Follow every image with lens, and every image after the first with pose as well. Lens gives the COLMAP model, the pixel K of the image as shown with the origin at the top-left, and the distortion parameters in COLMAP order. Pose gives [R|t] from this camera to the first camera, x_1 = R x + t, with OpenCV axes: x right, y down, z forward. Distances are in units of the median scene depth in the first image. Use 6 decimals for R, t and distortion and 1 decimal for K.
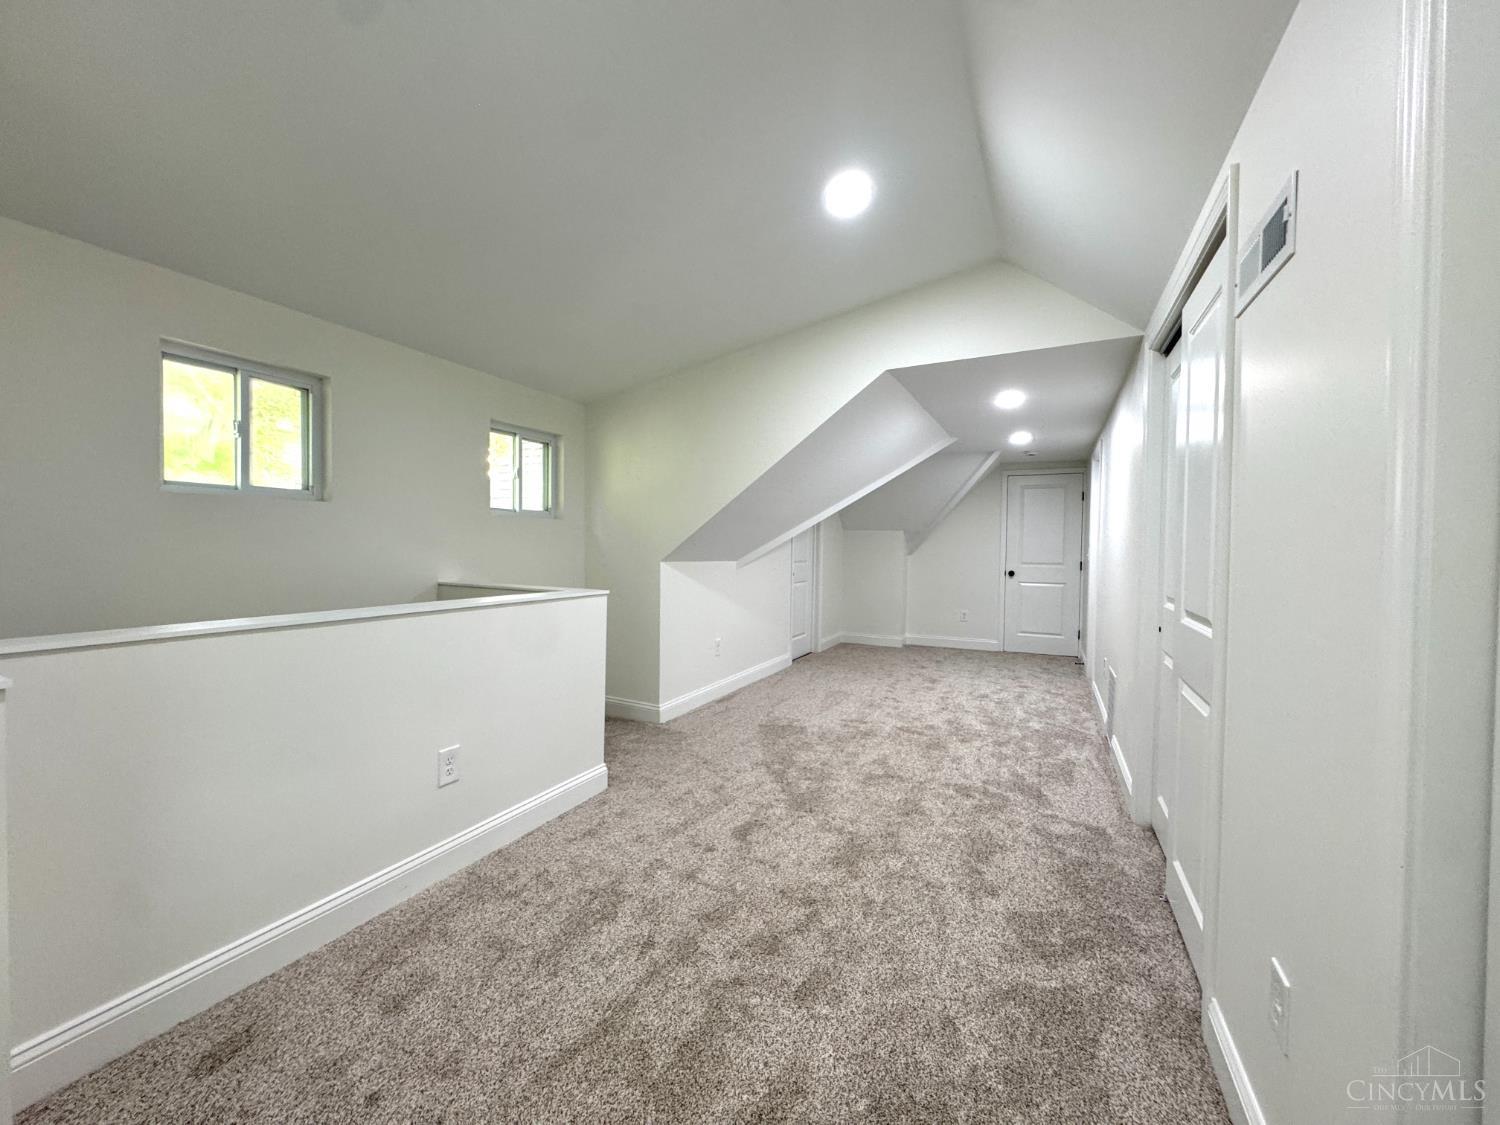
lens RADIAL K [[600.5, 0, 750.0], [0, 600.5, 562.5], [0, 0, 1]] dist [-0.003382, 0.000014]
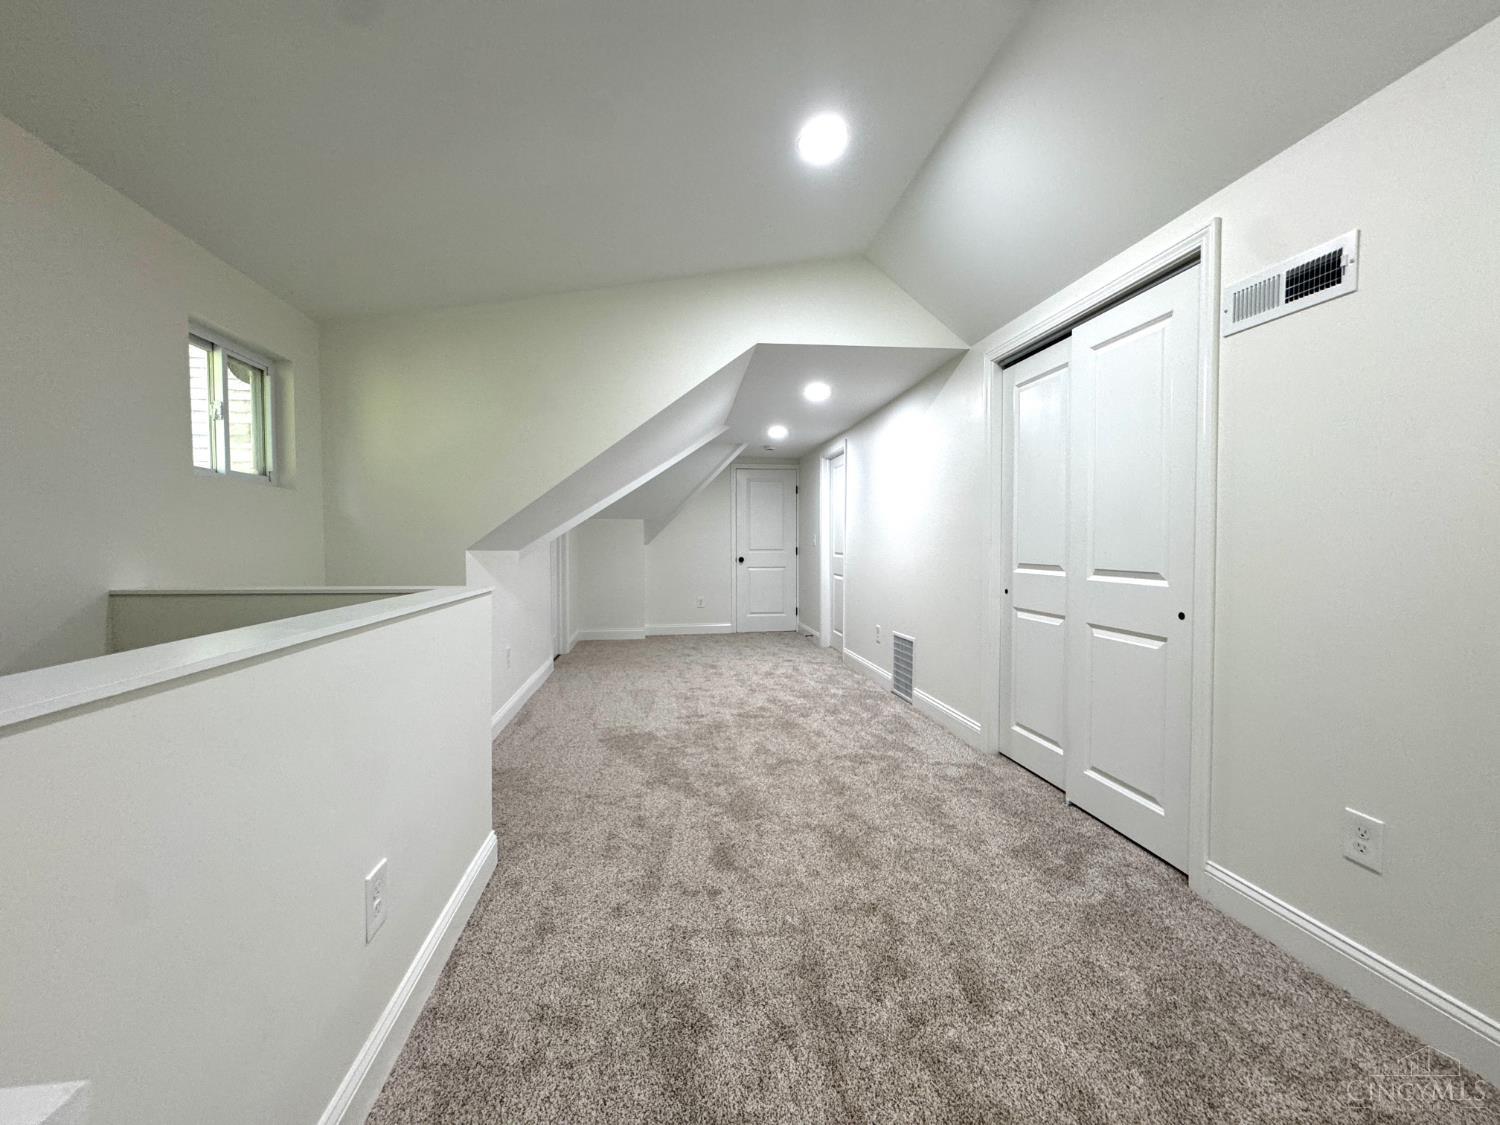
lens RADIAL K [[600.5, 0, 750.0], [0, 600.5, 562.5], [0, 0, 1]] dist [-0.003382, 0.000014]
pose [[0.825347, -0.031323, 0.563756, -0.340600], [0.027207, 0.999506, 0.015703, 0.014568], [-0.563970, 0.002378, 0.825792, 0.218066]]
